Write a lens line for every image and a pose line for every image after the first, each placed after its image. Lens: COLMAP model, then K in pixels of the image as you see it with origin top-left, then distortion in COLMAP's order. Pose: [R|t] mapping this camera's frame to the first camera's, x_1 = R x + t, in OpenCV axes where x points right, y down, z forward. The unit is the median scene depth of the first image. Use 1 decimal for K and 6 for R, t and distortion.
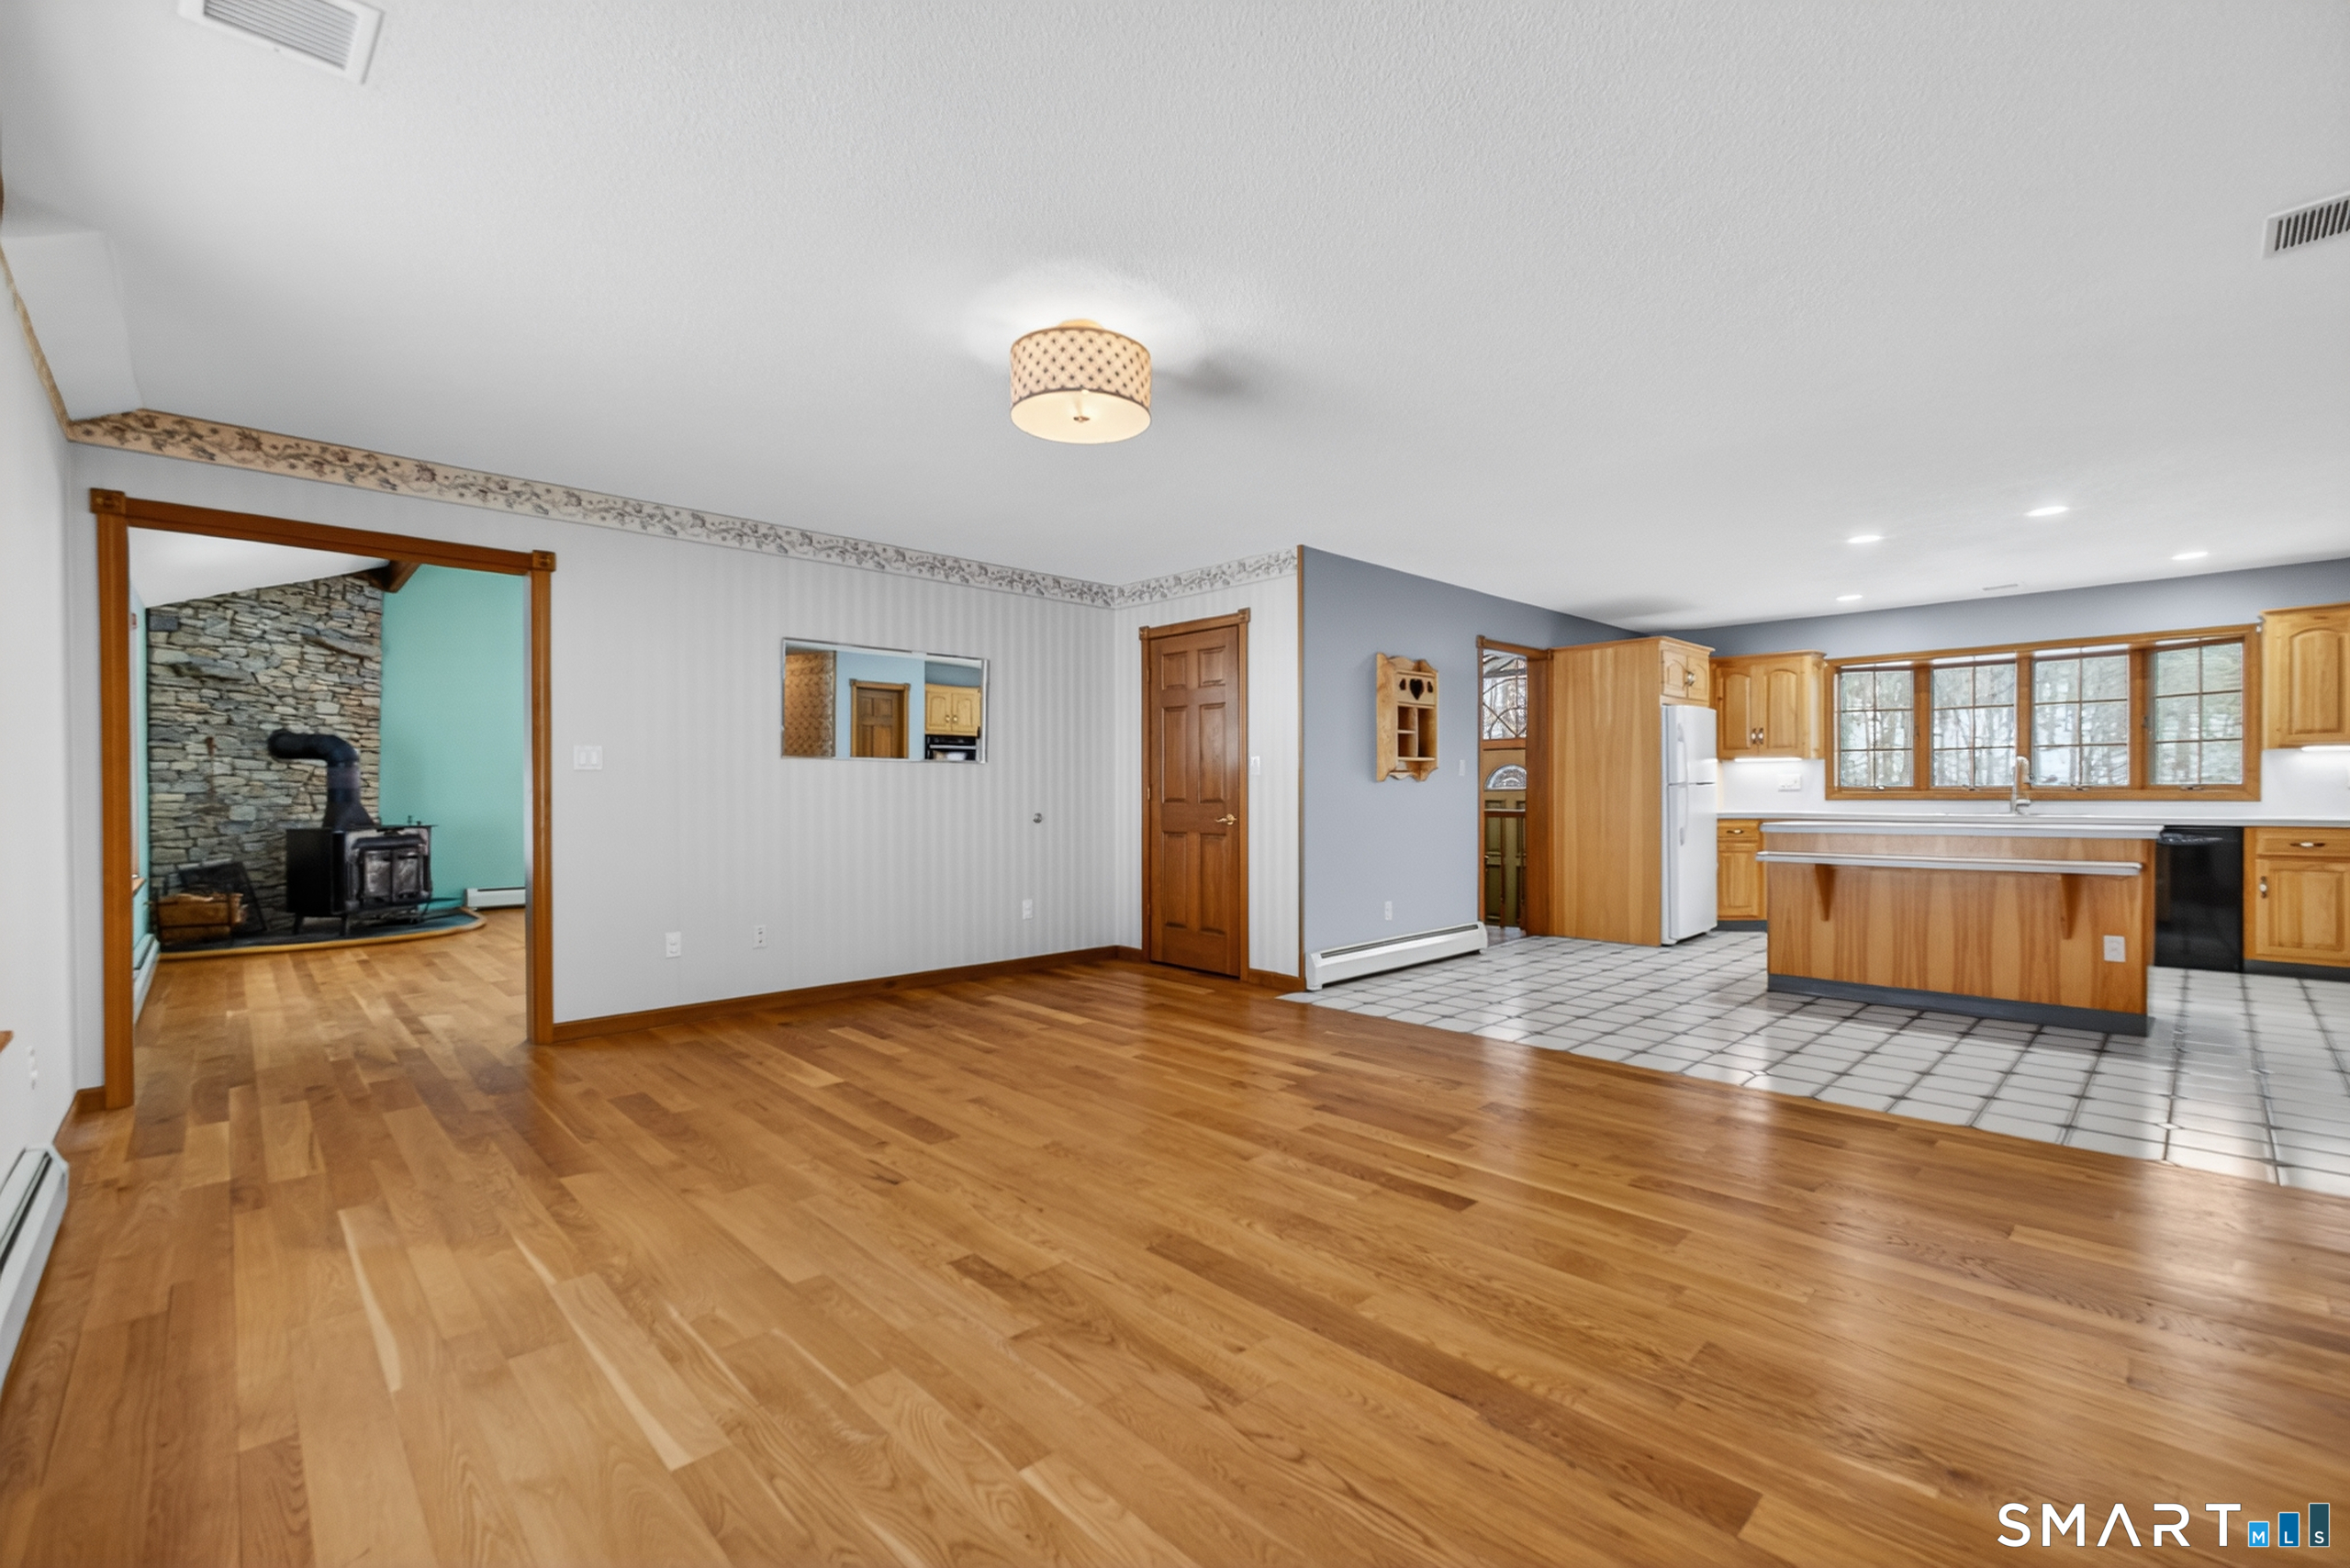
lens RADIAL K [[997.7, 0, 1179.1], [0, 997.7, 802.6], [0, 0, 1]] dist [-0.017221, 0.001554]
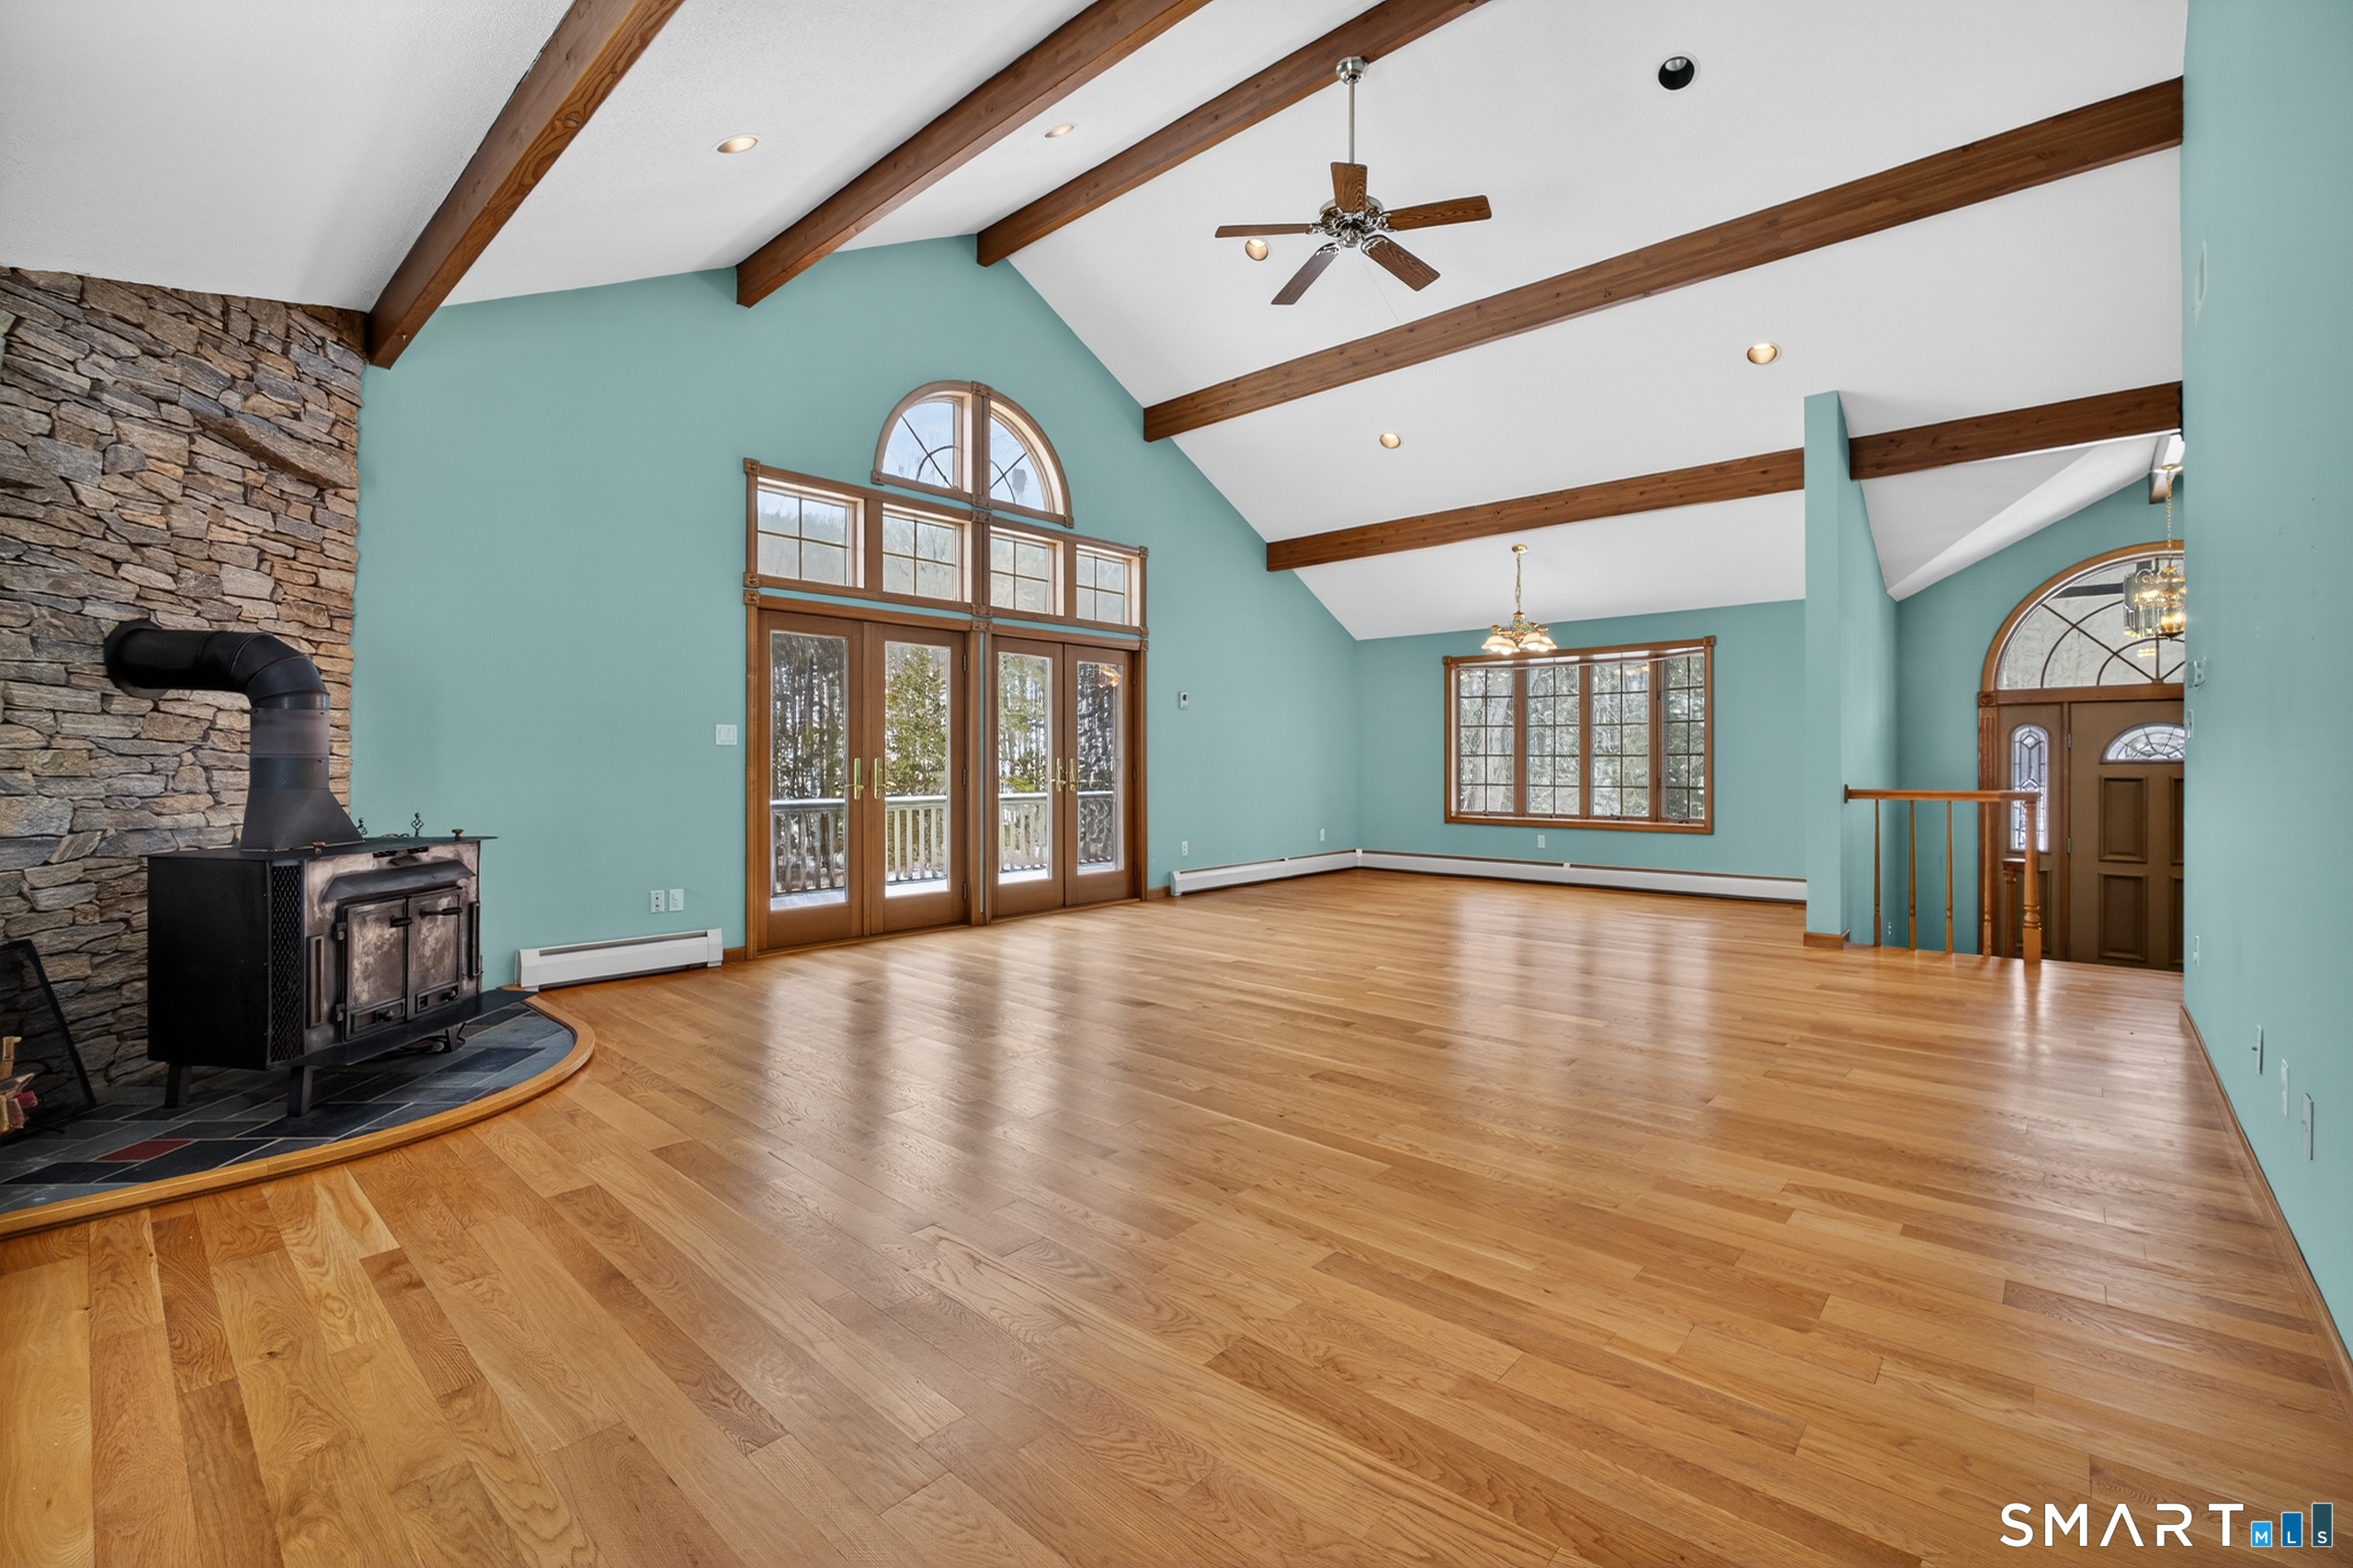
lens RADIAL K [[998.9, 0, 1185.4], [0, 998.9, 763.4], [0, 0, 1]] dist [-0.017221, 0.001554]
pose [[0.997058, 0.000469, 0.076645, -0.486696], [0.000426, 0.999932, -0.011658, -0.006263], [-0.076645, 0.011657, 0.996990, 0.536185]]
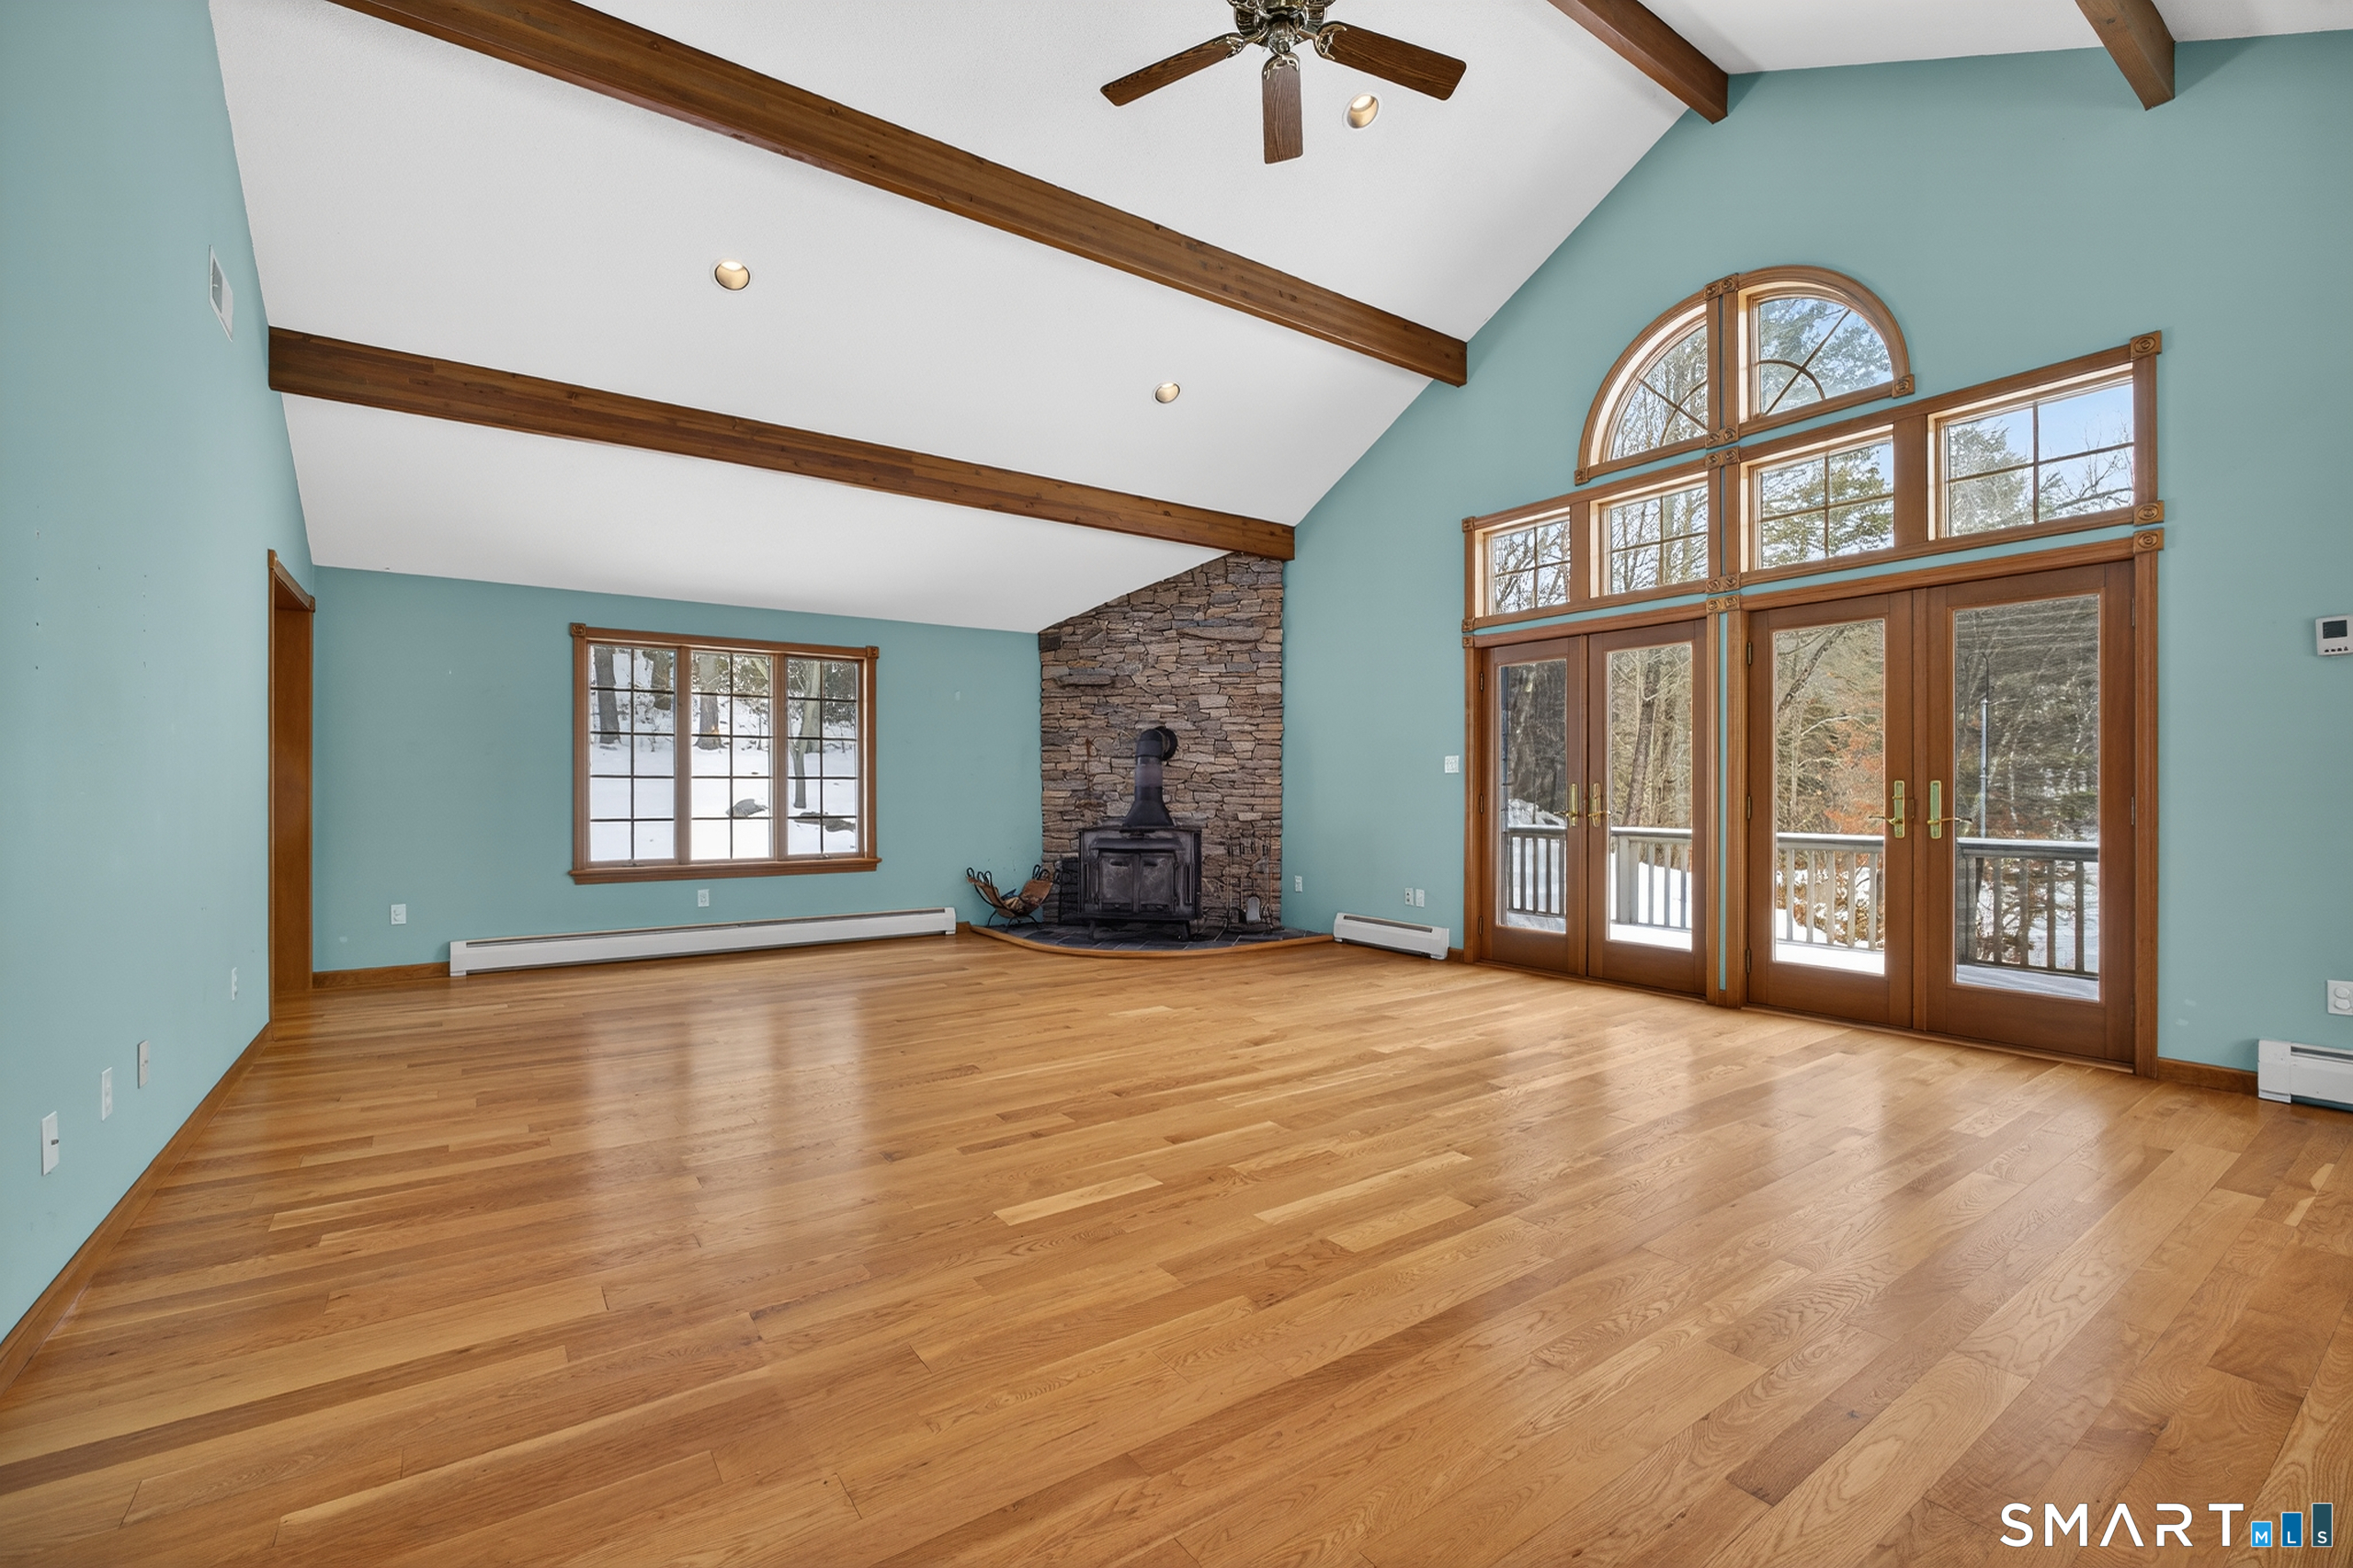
lens RADIAL K [[998.9, 0, 1166.5], [0, 998.9, 795.7], [0, 0, 1]] dist [-0.017221, 0.001554]
pose [[-0.151926, 0.008136, -0.988358, 0.101121], [-0.011240, 0.999887, 0.009959, -0.014581], [0.988328, 0.012622, -0.151818, 1.165261]]
